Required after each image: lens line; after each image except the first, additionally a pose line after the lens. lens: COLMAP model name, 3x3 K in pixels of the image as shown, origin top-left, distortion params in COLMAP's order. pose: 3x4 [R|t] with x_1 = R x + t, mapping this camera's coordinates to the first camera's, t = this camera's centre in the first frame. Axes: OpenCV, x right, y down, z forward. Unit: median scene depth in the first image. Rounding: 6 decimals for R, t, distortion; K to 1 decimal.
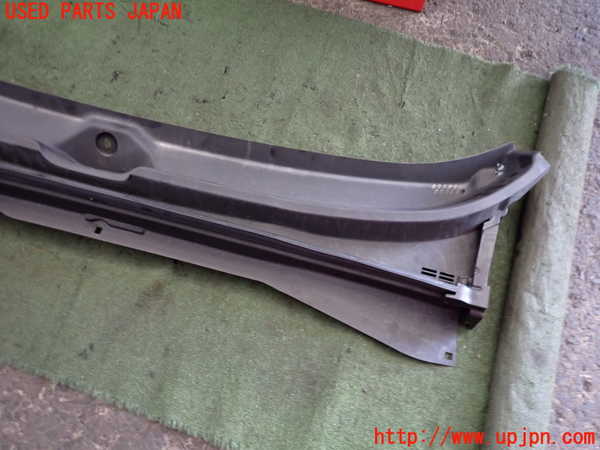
lens RADIAL K [[441.1, 0, 298.6], [0, 441.1, 227.6], [0, 0, 1]] dist [0.011817, -0.002106]
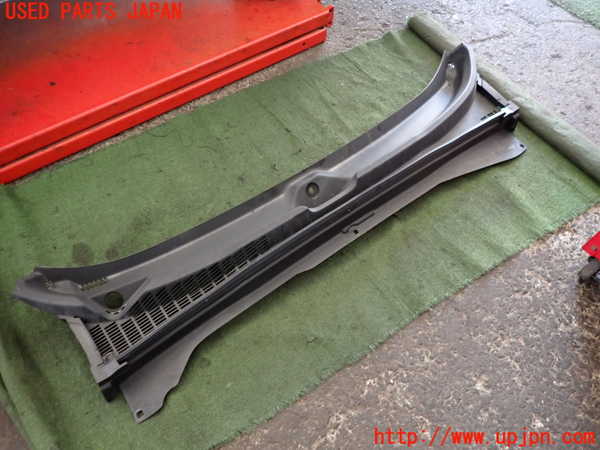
lens RADIAL K [[441.1, 0, 295.6], [0, 441.1, 224.6], [0, 0, 1]] dist [0.011817, -0.002106]
pose [[0.628586, -0.666053, 0.401564, -1.133217], [0.728499, 0.685034, -0.004121, -0.146989], [-0.272340, 0.295129, 0.915822, -0.285940]]
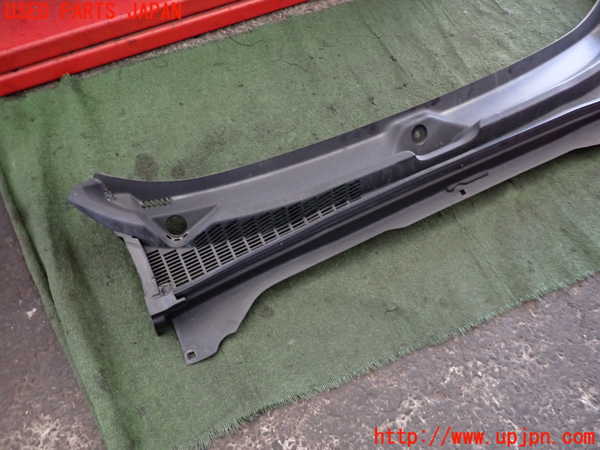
lens RADIAL K [[441.1, 0, 299.6], [0, 441.1, 223.8], [0, 0, 1]] dist [0.011817, -0.002106]
pose [[0.760802, -0.593490, 0.262582, -1.150600], [0.607721, 0.793480, 0.032630, -0.234253], [-0.227719, 0.134752, 0.964358, -0.059395]]
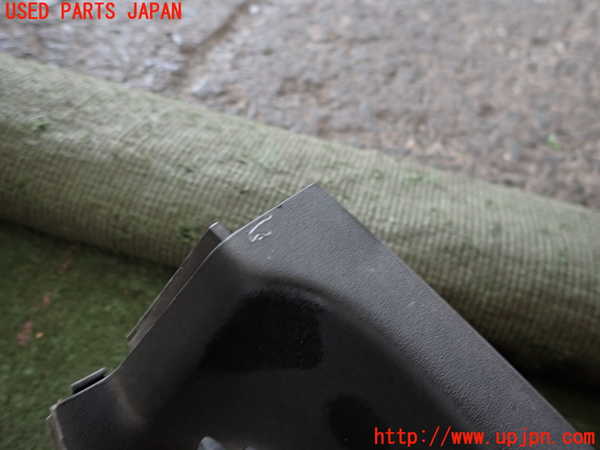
lens RADIAL K [[441.1, 0, 299.5], [0, 441.1, 225.0], [0, 0, 1]] dist [0.011817, -0.002106]
pose [[-0.082723, -0.863492, 0.497533, 0.473142], [0.899025, 0.150759, 0.411127, -0.193601], [-0.430012, 0.481305, 0.763829, 0.872418]]
